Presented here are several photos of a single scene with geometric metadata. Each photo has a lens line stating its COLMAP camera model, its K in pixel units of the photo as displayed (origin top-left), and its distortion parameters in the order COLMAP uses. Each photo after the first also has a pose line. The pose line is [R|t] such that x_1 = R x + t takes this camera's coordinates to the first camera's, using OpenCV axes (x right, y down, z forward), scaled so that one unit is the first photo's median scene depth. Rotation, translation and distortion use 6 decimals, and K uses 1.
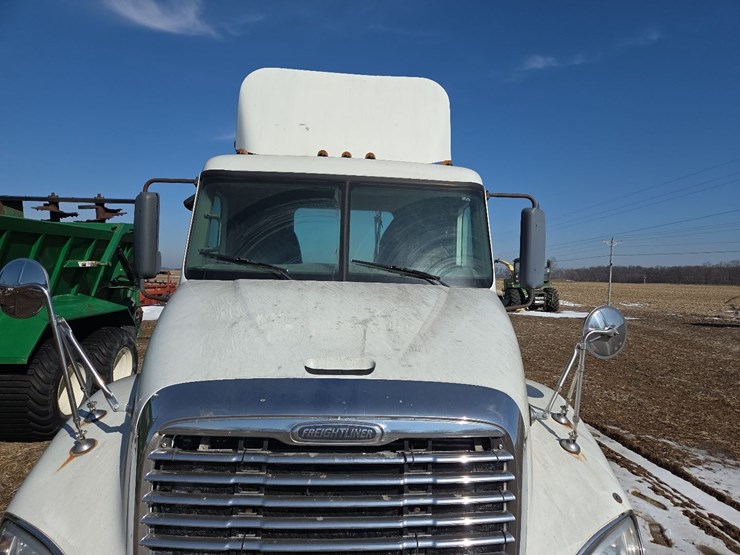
lens RADIAL K [[485.1, 0, 369.4], [0, 485.1, 289.0], [0, 0, 1]] dist [0.077950, -0.056982]
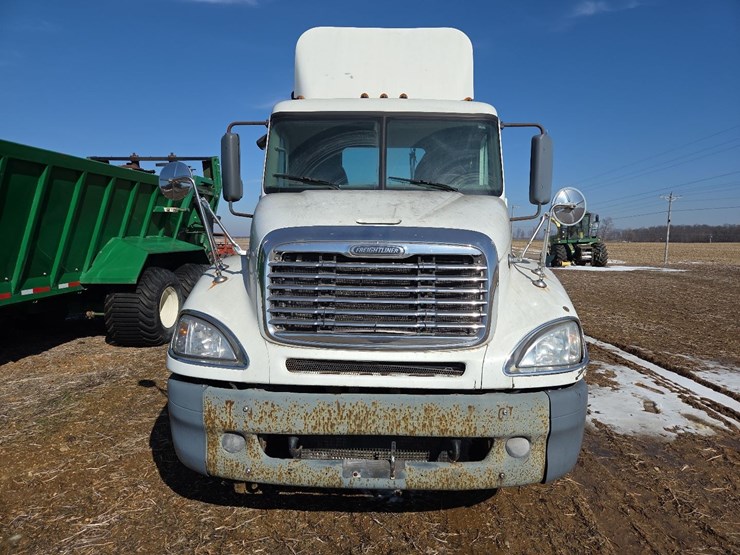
lens RADIAL K [[487.2, 0, 379.1], [0, 487.2, 285.8], [0, 0, 1]] dist [0.074105, -0.056211]
pose [[0.996859, -0.020223, -0.076573, 0.023778], [0.024817, 0.997918, 0.059522, 0.113317], [0.075210, -0.061235, 0.995286, -0.234651]]
